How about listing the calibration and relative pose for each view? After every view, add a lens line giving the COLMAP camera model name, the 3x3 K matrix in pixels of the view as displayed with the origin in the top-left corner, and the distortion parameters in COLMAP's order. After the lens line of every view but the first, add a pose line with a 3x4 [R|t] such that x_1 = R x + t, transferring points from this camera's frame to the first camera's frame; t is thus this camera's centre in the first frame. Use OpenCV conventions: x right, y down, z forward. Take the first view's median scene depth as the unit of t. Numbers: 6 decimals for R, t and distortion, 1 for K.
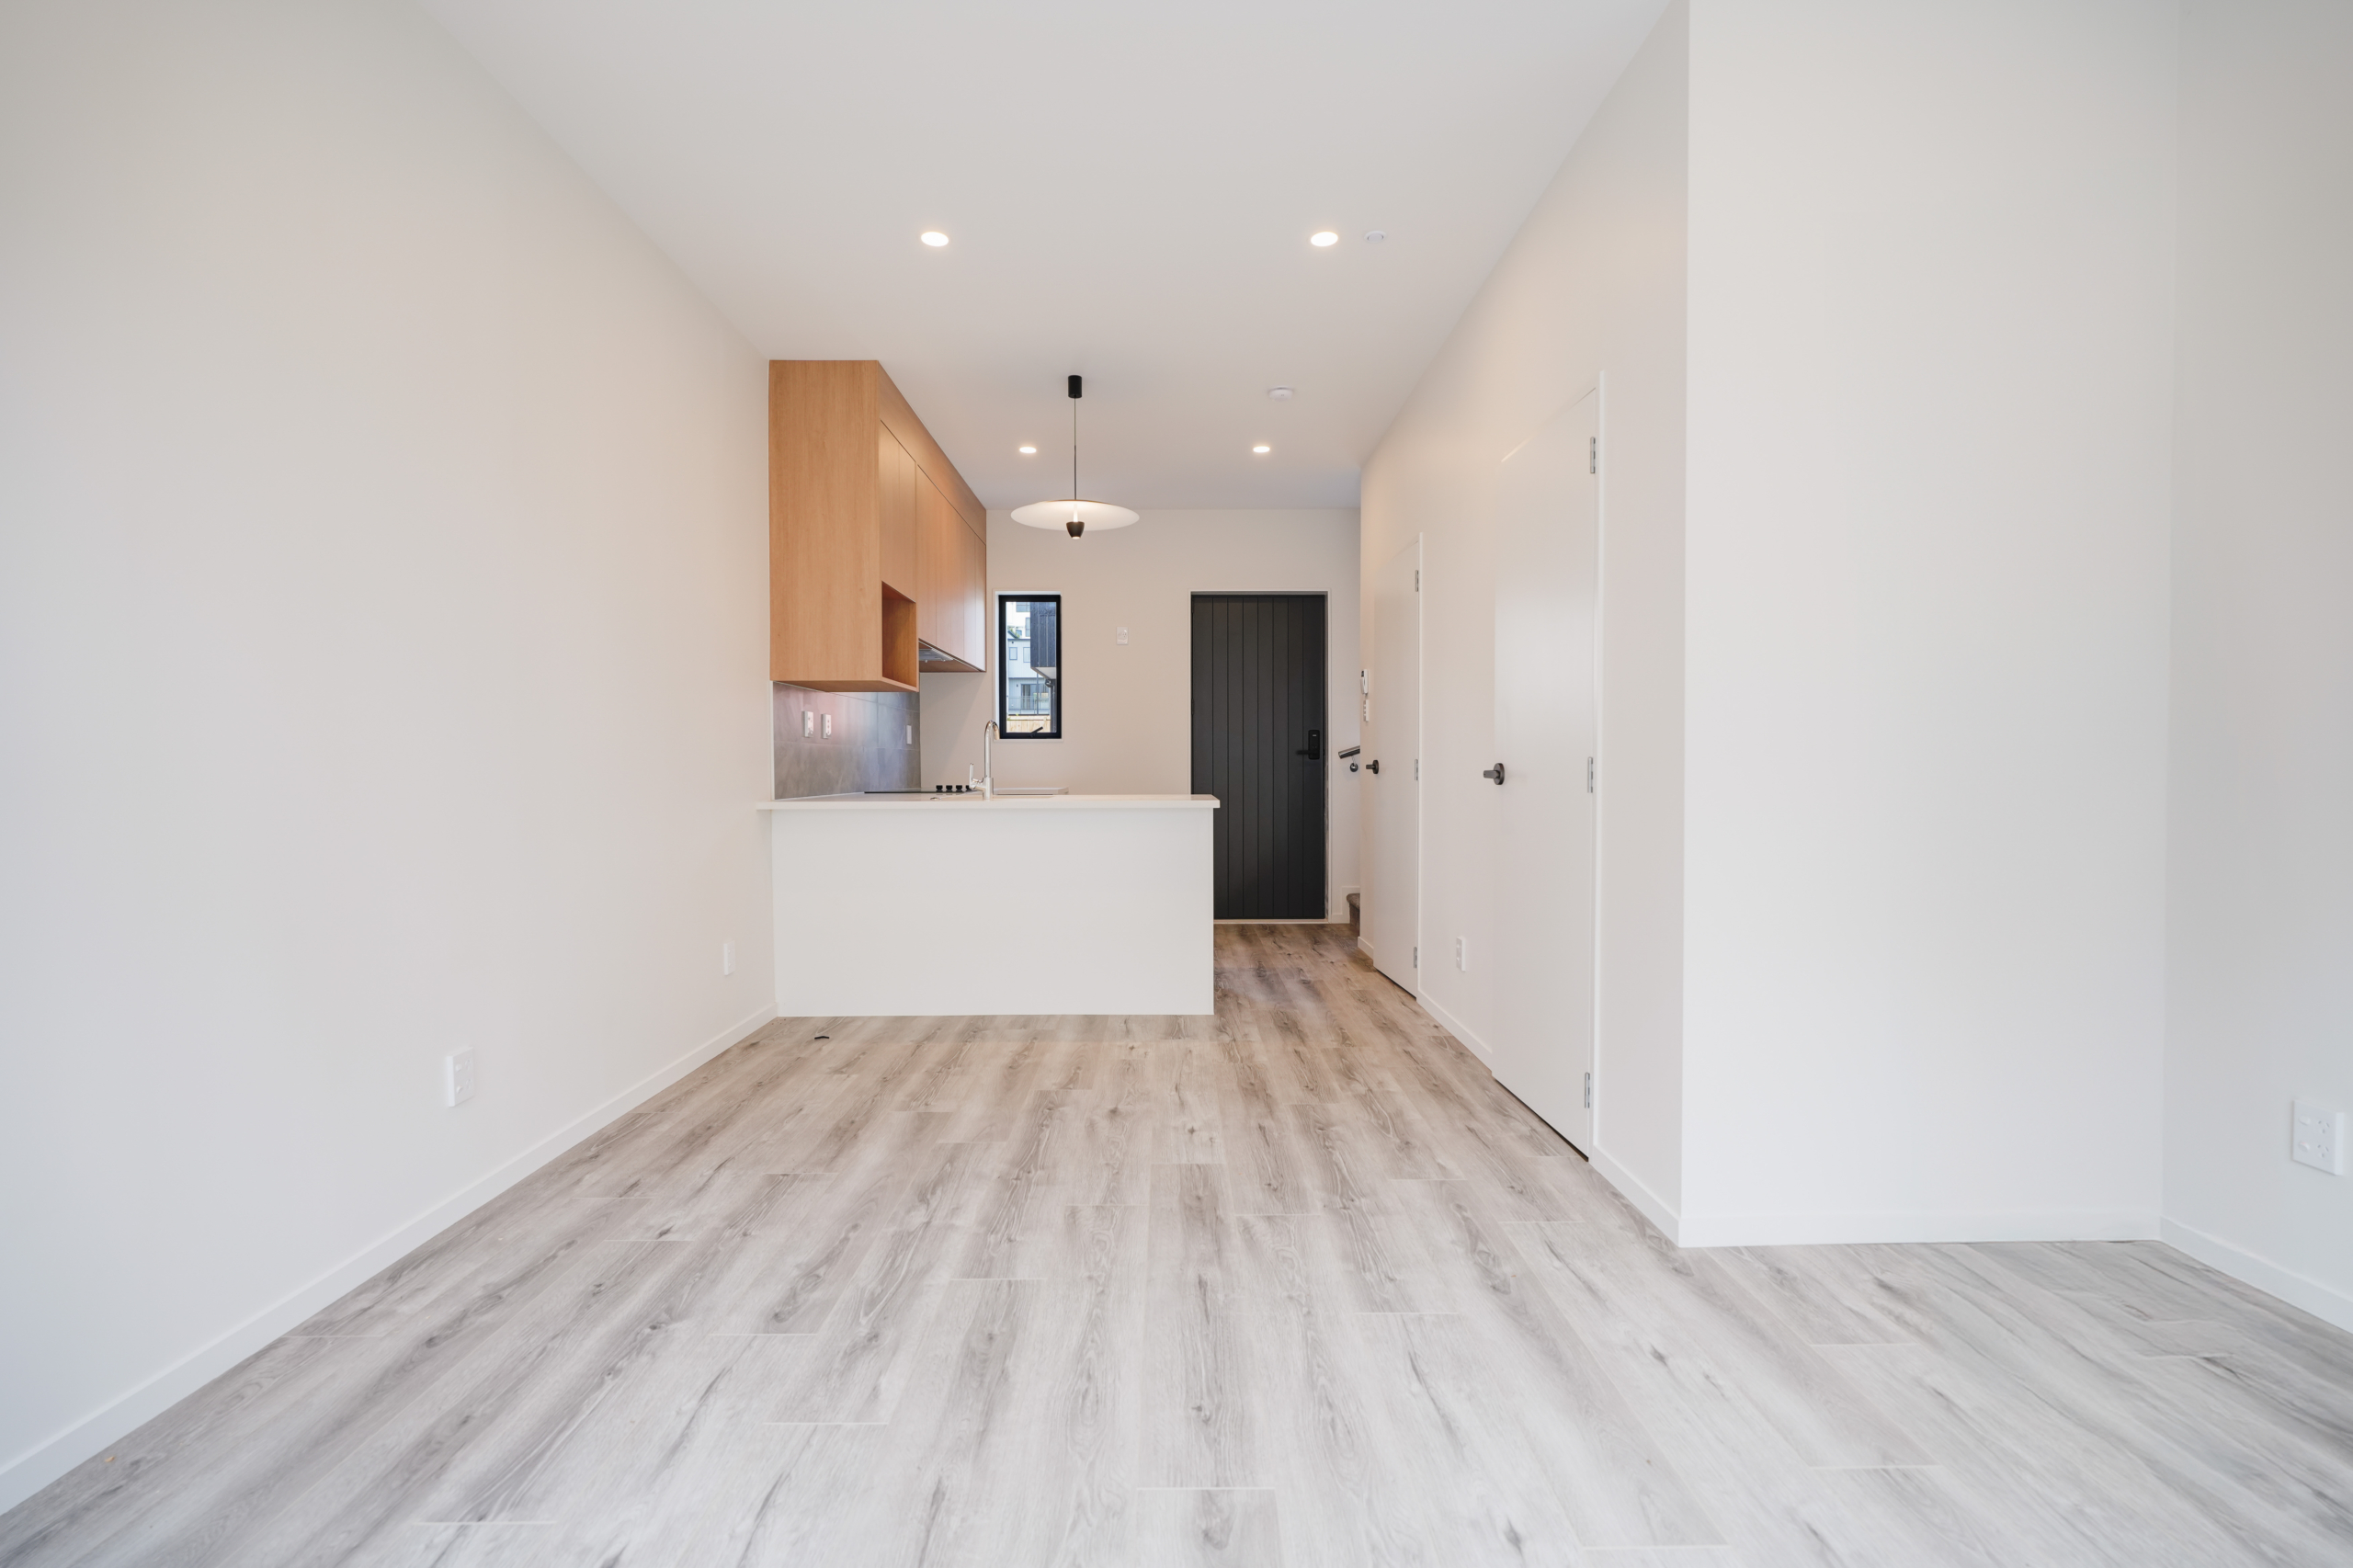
lens RADIAL K [[1069.7, 0, 1177.3], [0, 1069.7, 777.4], [0, 0, 1]] dist [-0.000643, -0.000113]
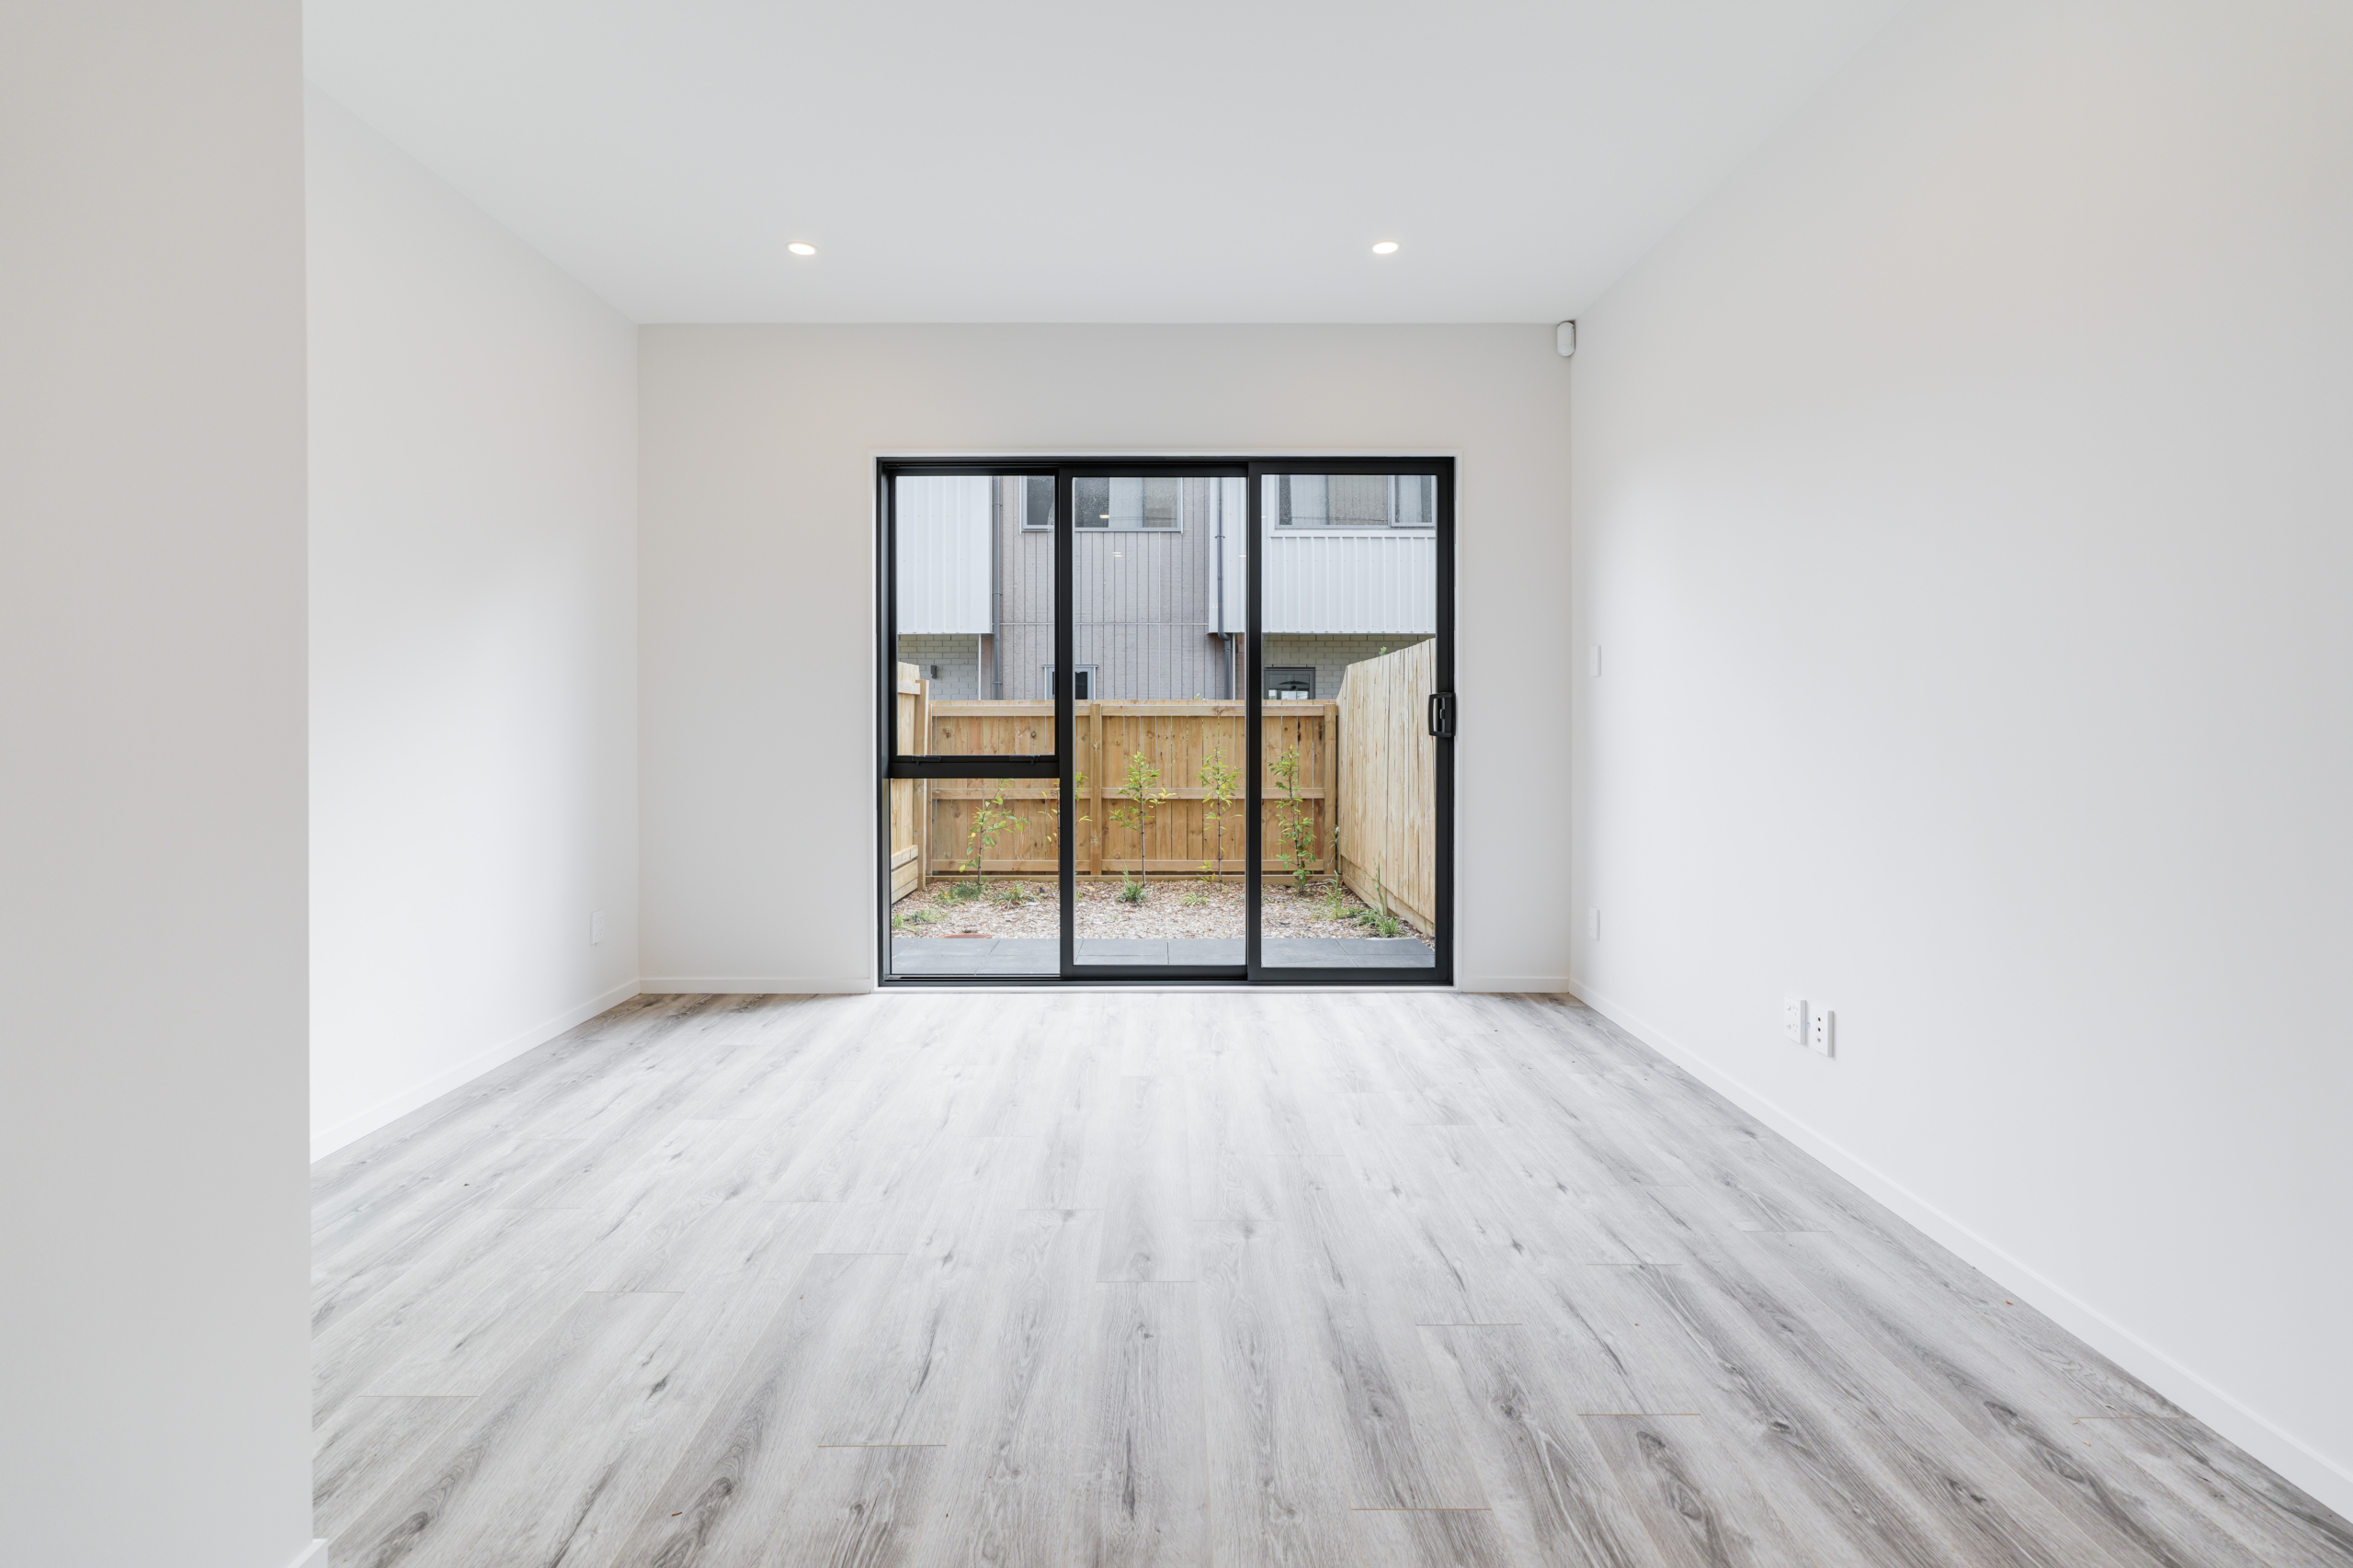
lens RADIAL K [[1069.7, 0, 1175.5], [0, 1069.7, 773.2], [0, 0, 1]] dist [-0.000643, -0.000113]
pose [[-0.999990, 0.003214, -0.002999, -0.007274], [0.003023, 0.998089, 0.061723, -0.058394], [0.003192, 0.061713, -0.998089, 1.862592]]
